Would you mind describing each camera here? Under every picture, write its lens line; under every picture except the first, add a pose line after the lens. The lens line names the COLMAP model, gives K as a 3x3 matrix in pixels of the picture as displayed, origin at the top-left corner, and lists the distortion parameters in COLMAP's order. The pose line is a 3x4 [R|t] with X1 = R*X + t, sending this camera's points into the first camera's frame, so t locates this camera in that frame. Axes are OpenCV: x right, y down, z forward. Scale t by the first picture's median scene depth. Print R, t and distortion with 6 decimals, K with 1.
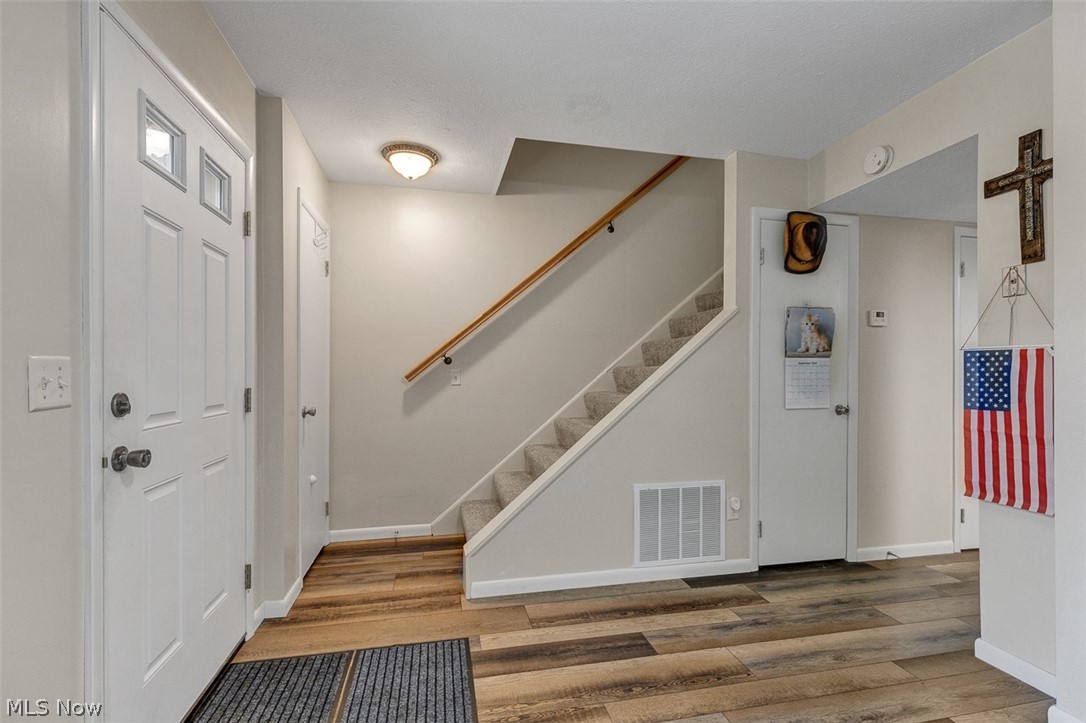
lens RADIAL K [[498.1, 0, 543.8], [0, 498.1, 361.4], [0, 0, 1]] dist [0.003047, 0.000375]
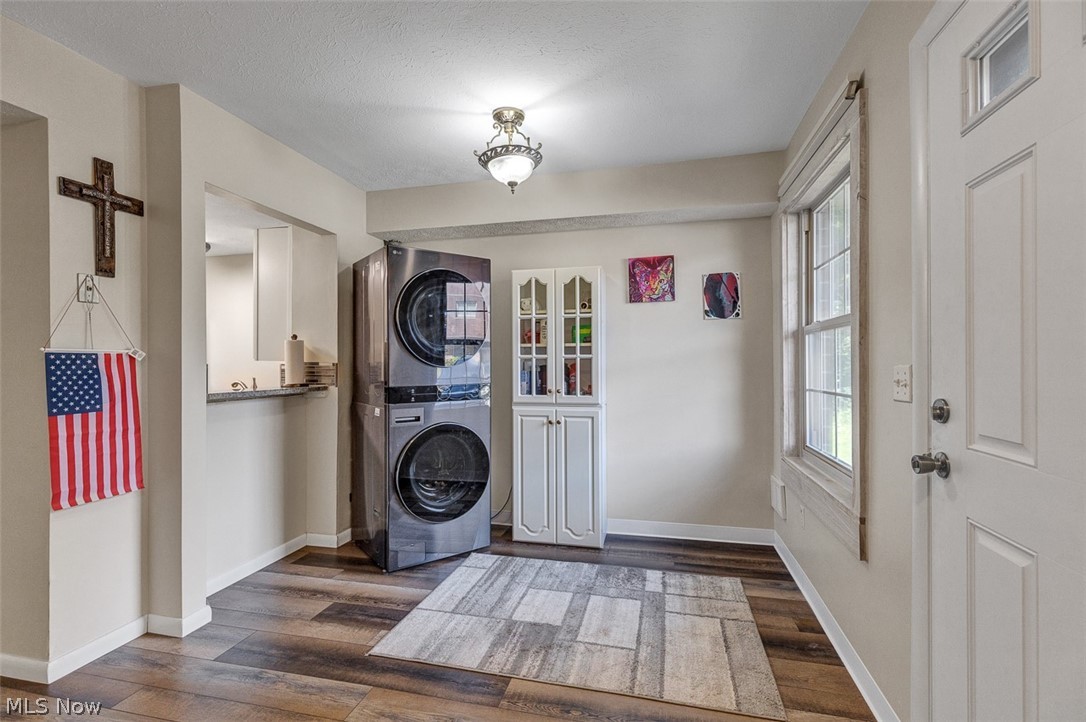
lens RADIAL K [[498.1, 0, 541.9], [0, 498.1, 367.0], [0, 0, 1]] dist [0.003047, 0.000375]
pose [[-0.902871, 0.010935, 0.429773, -0.372697], [0.008504, 0.999935, -0.007577, 0.021413], [-0.429828, -0.003186, -0.902905, 1.523384]]
